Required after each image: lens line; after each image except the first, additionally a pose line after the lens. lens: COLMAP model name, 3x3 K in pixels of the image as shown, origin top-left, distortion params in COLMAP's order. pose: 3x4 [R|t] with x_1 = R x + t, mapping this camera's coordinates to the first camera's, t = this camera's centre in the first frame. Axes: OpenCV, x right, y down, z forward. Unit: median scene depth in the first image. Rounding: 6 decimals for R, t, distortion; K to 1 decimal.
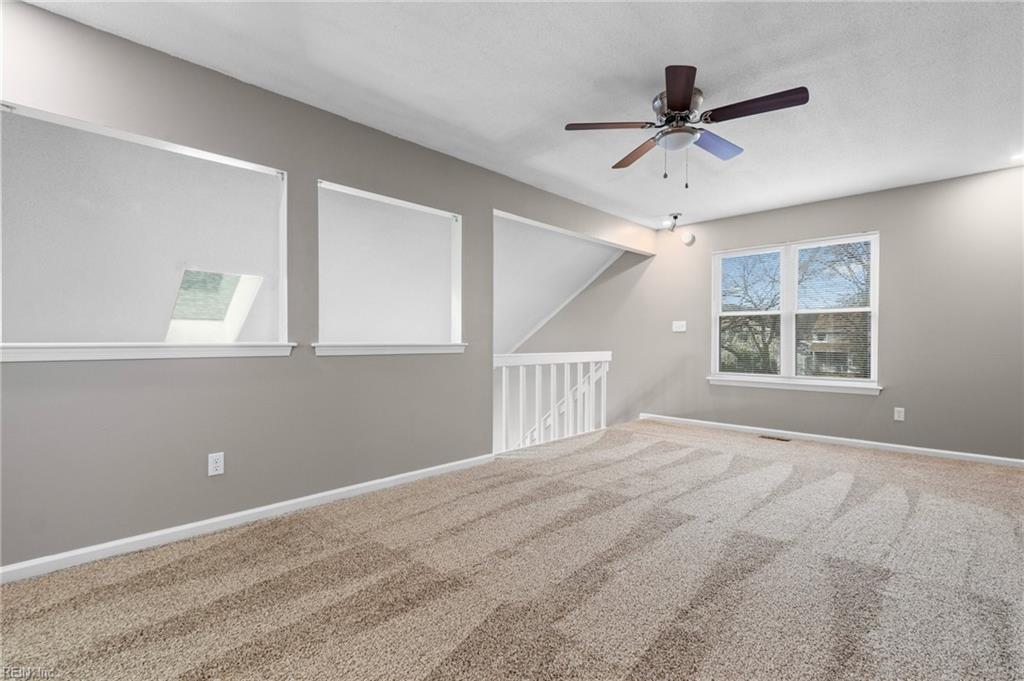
lens RADIAL K [[471.8, 0, 512.0], [0, 471.8, 340.5], [0, 0, 1]] dist [-0.000353, 0.000222]
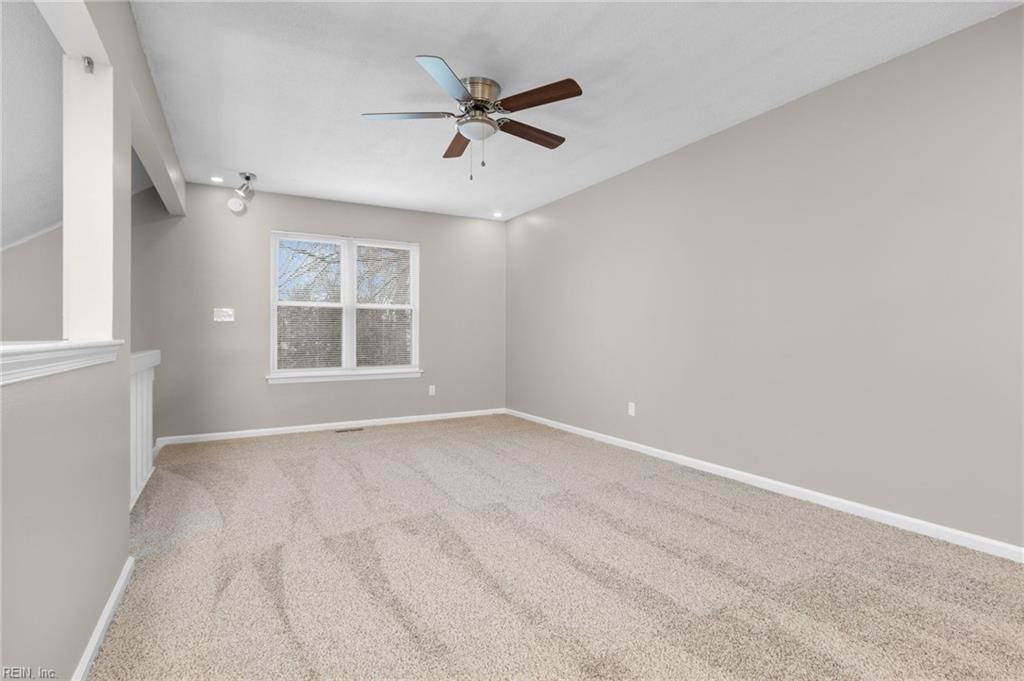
lens RADIAL K [[490.9, 0, 523.7], [0, 490.9, 330.4], [0, 0, 1]] dist [0.001108, 0.000417]
pose [[0.276692, 0.002008, 0.960957, -0.365776], [0.002217, 0.999994, -0.002728, -0.001827], [-0.960956, 0.002885, 0.276686, 0.375818]]
